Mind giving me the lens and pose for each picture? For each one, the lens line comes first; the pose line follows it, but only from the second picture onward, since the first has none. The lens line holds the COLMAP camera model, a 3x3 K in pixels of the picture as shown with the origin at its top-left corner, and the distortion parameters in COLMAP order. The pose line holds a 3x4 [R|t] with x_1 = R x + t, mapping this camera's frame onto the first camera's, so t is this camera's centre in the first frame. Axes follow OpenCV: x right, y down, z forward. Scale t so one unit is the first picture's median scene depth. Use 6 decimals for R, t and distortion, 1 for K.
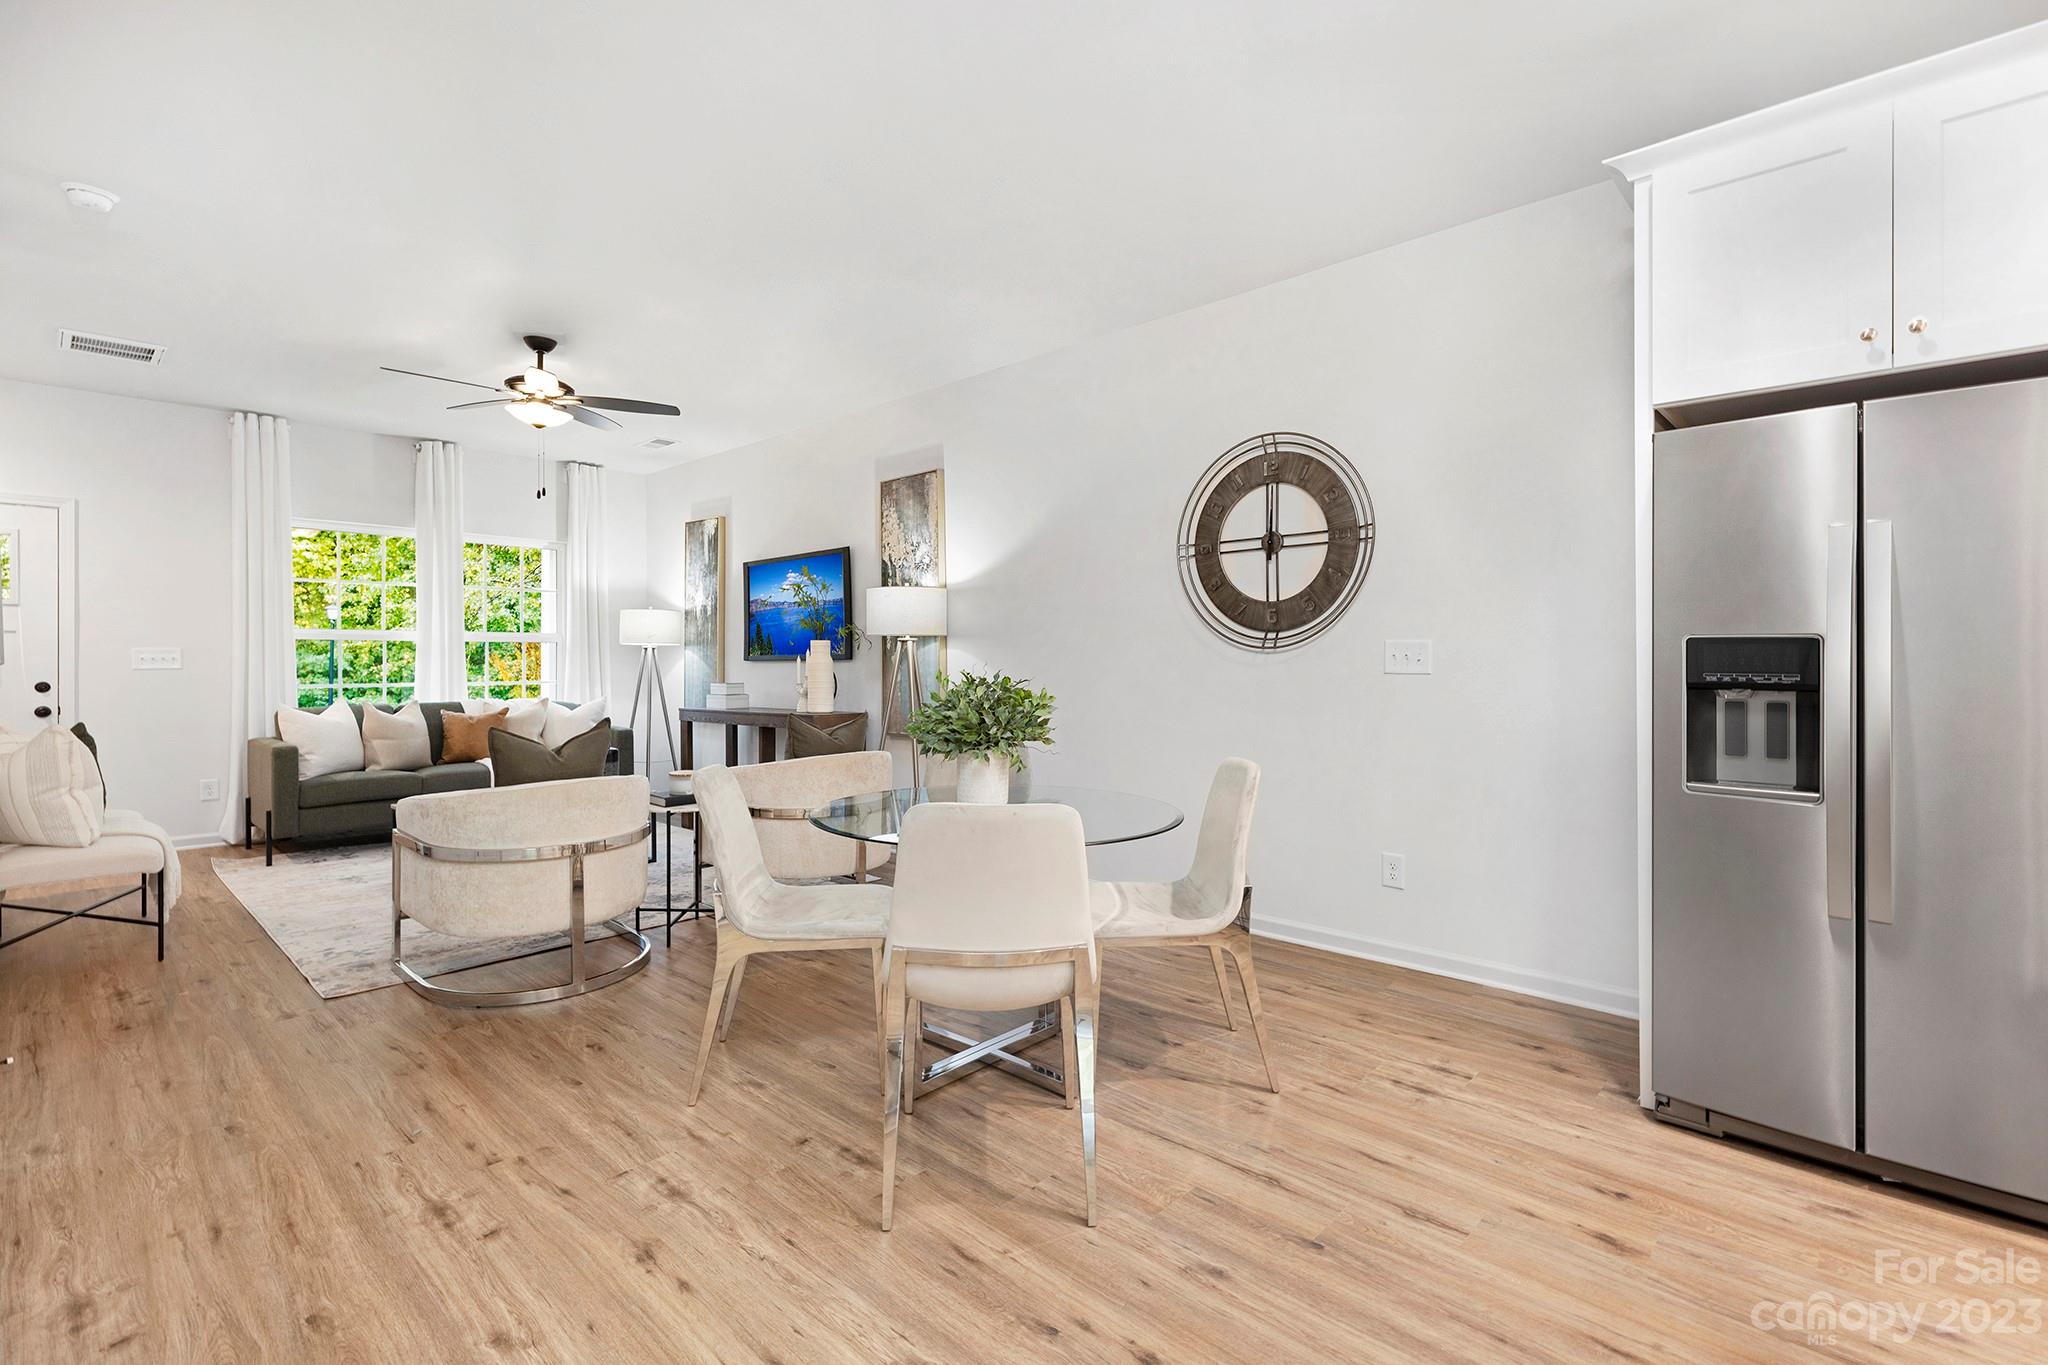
lens RADIAL K [[933.1, 0, 1040.0], [0, 933.1, 654.5], [0, 0, 1]] dist [0.003773, -0.000582]
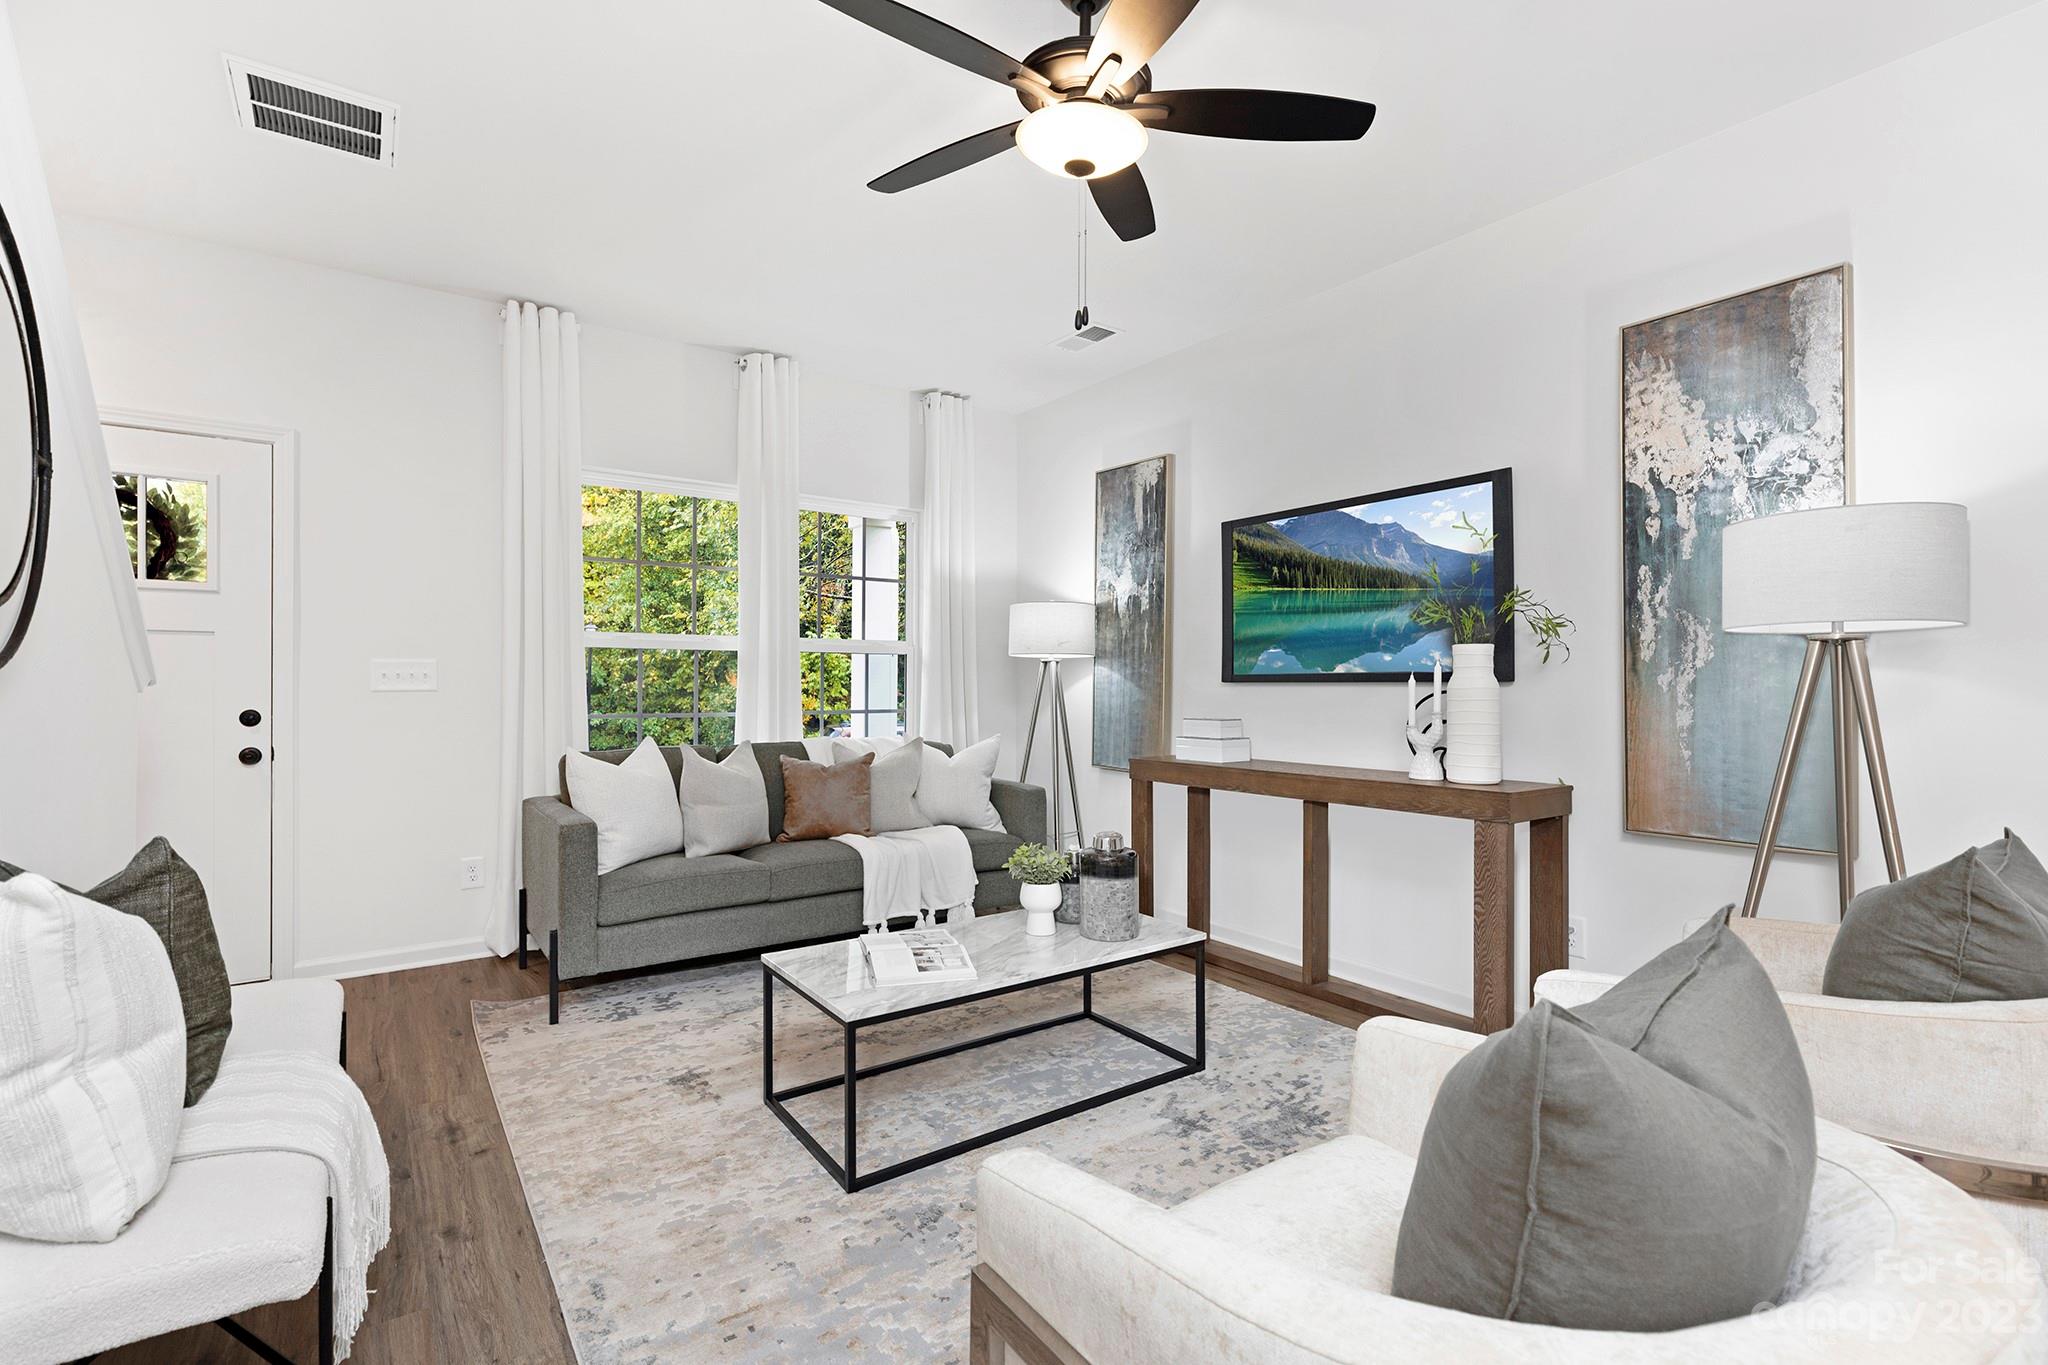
lens RADIAL K [[933.1, 0, 1030.9], [0, 933.1, 673.5], [0, 0, 1]] dist [0.003773, -0.000582]
pose [[0.979996, 0.003274, -0.198991, -0.529177], [-0.003557, 0.999993, -0.001063, 0.003587], [0.198987, 0.001749, 0.980001, 0.617187]]
